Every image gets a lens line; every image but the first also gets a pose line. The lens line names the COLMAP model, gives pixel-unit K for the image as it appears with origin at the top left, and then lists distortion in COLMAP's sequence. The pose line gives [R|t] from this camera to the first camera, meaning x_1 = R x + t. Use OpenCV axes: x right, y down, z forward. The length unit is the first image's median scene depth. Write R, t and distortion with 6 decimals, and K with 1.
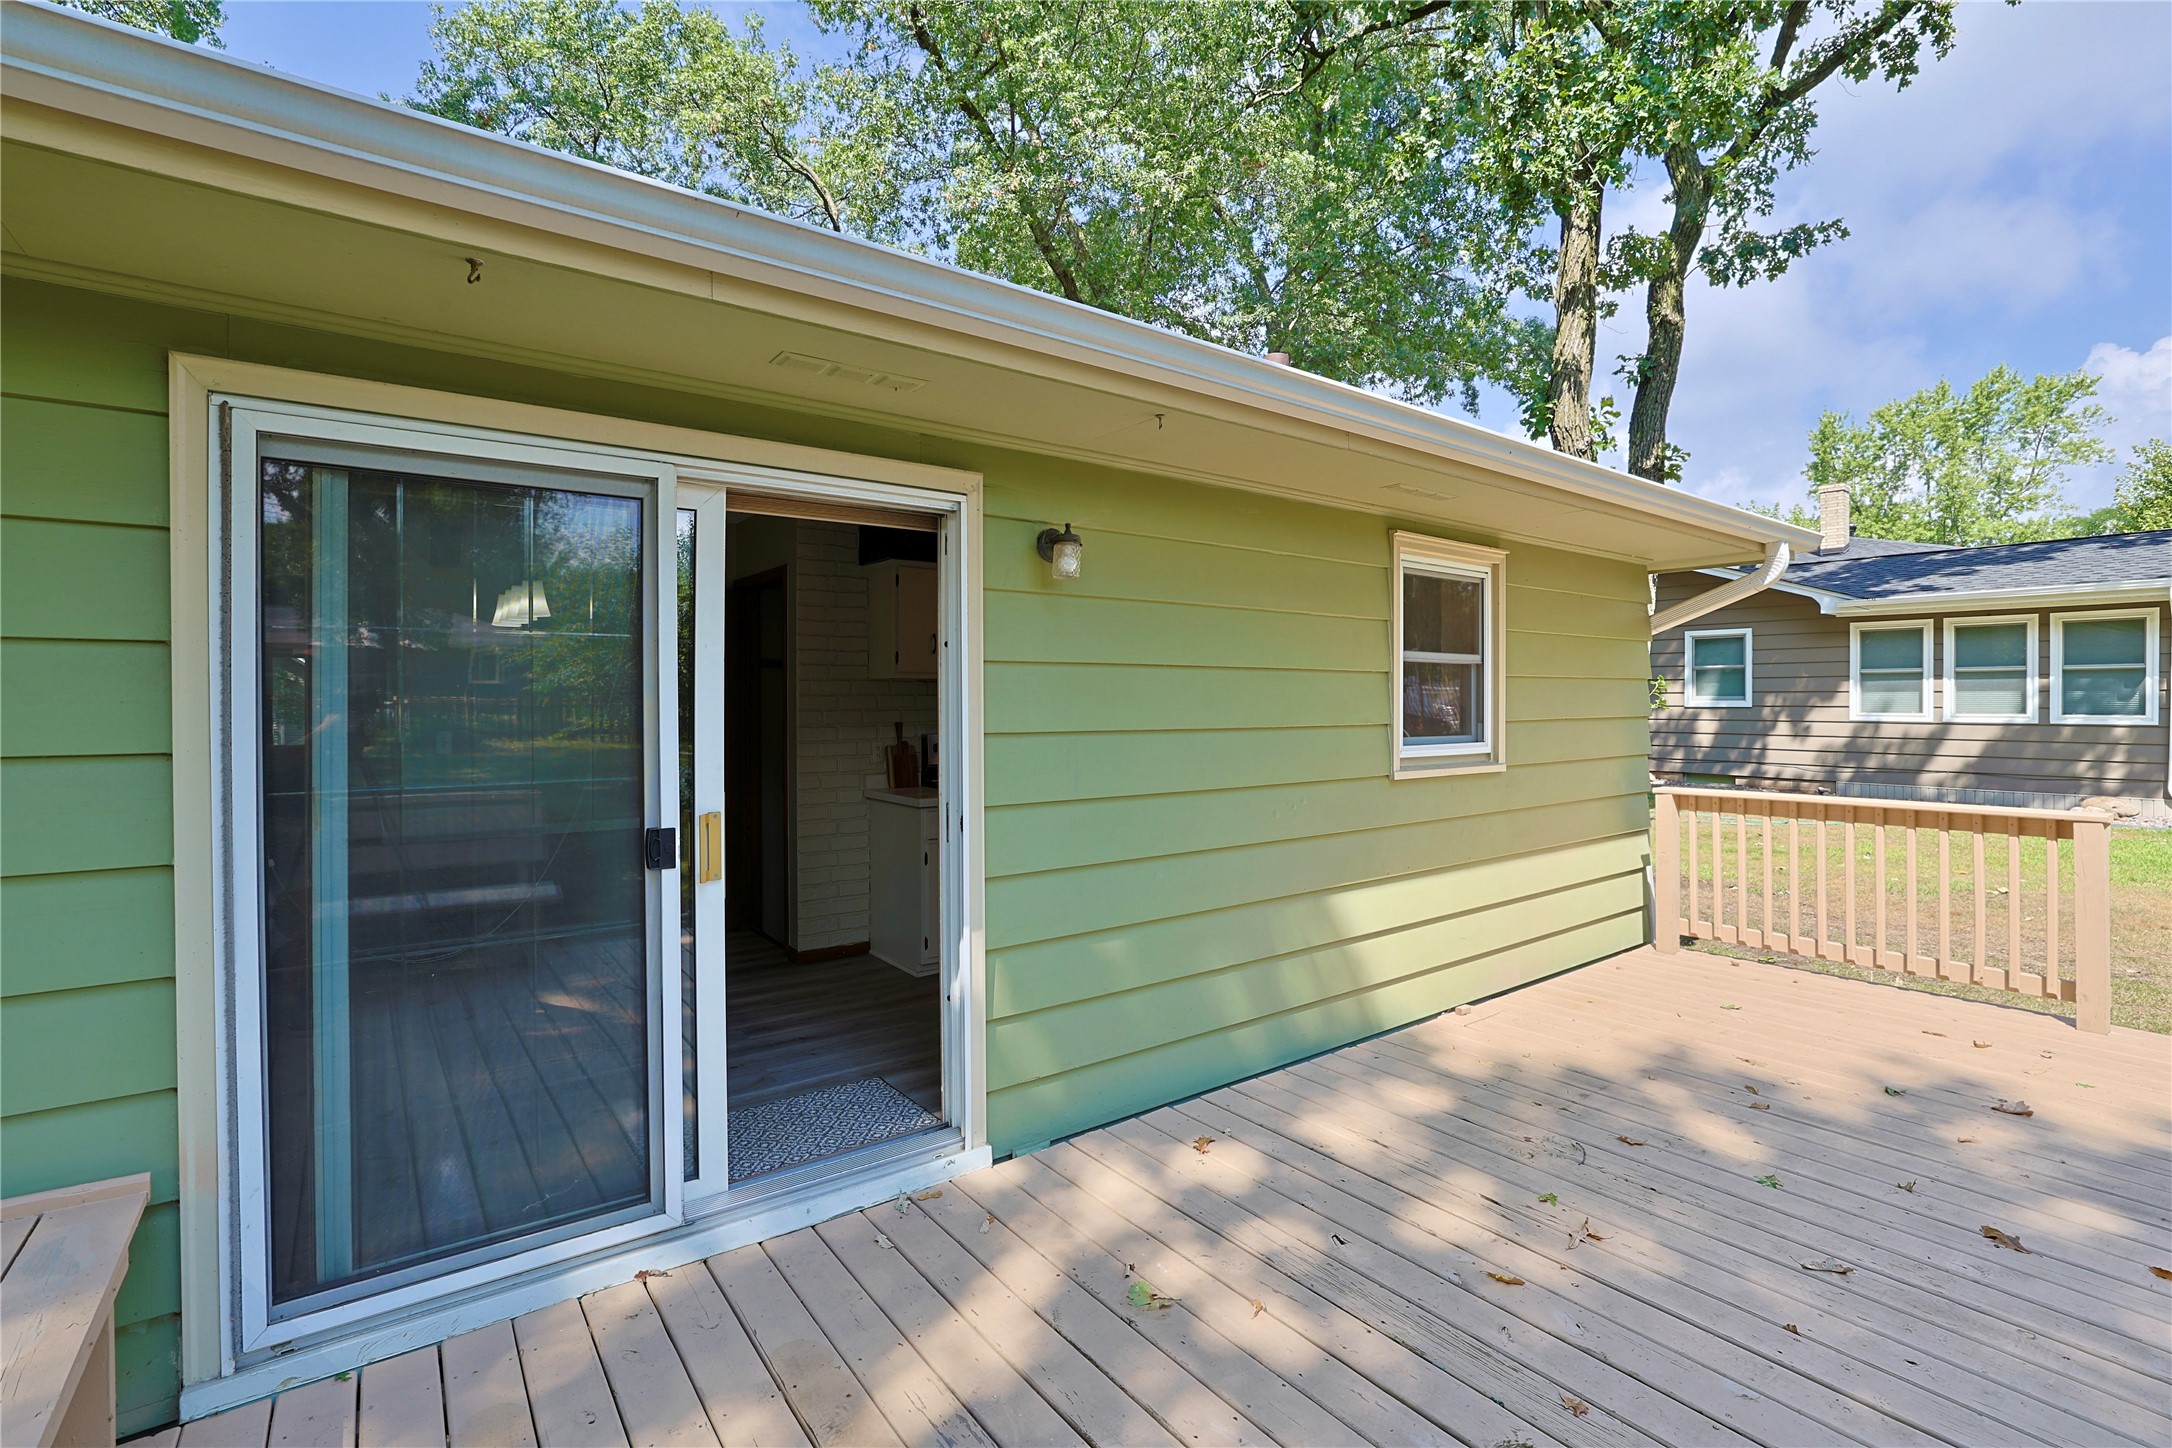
lens RADIAL K [[976.5, 0, 1083.4], [0, 976.5, 700.8], [0, 0, 1]] dist [-0.032289, 0.000206]
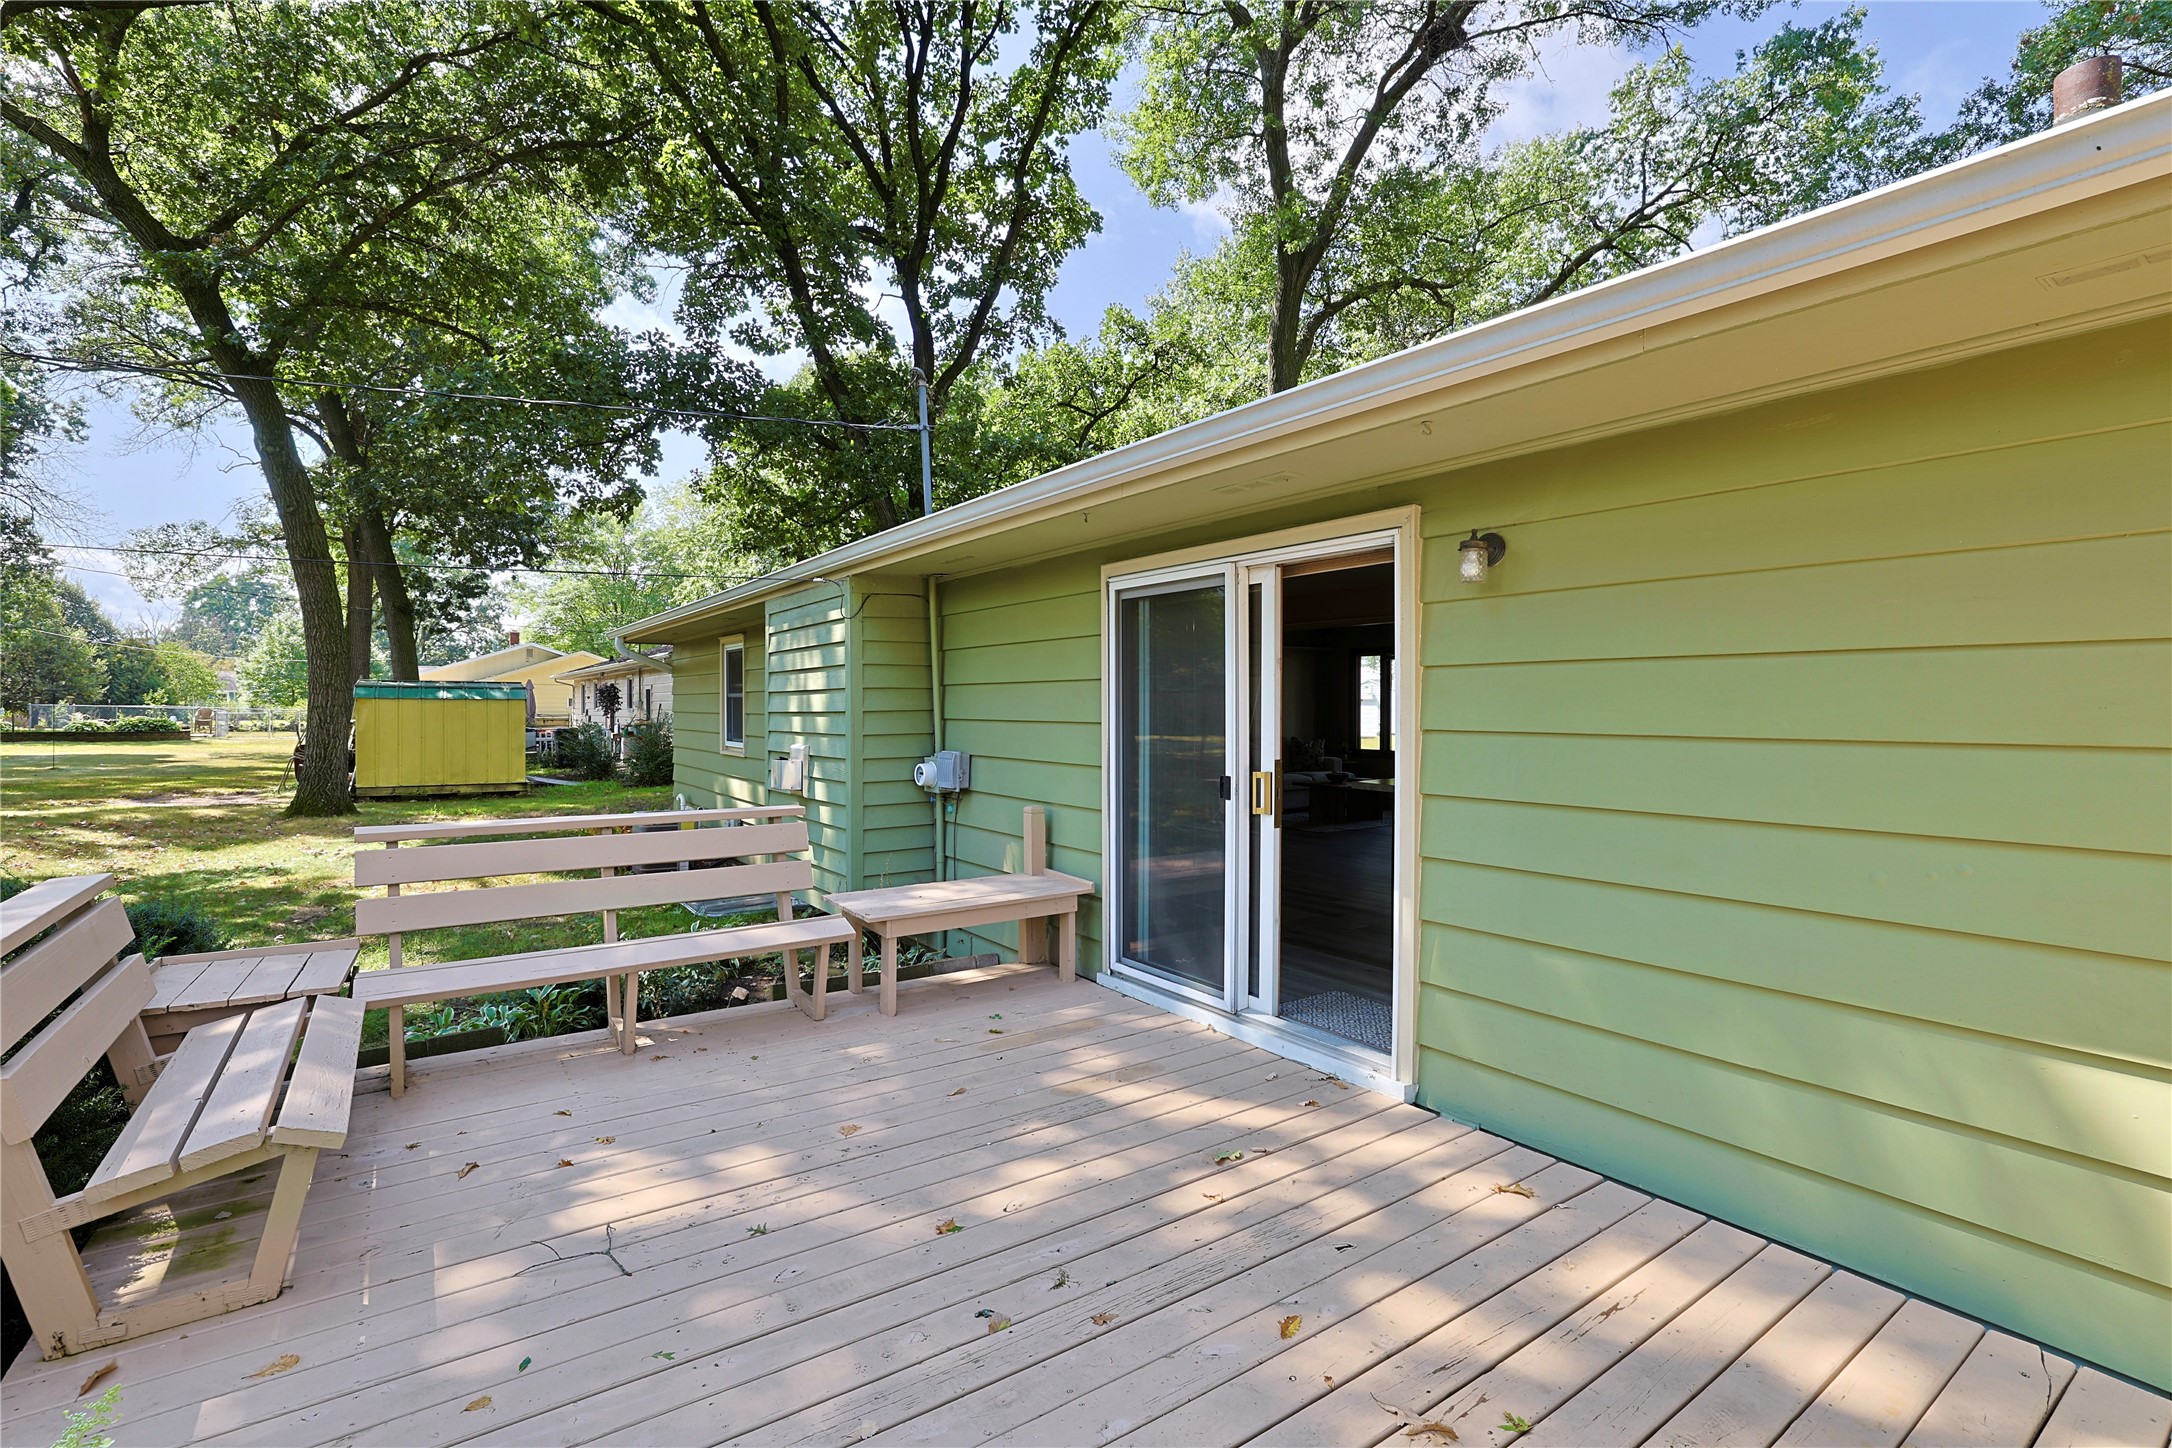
lens RADIAL K [[976.5, 0, 1081.2], [0, 976.5, 722.3], [0, 0, 1]] dist [-0.032289, 0.000206]
pose [[-0.020036, 0.011598, -0.999732, 1.166294], [-0.012274, 0.999854, 0.011846, 0.018276], [0.999724, 0.012508, -0.019891, 0.689946]]
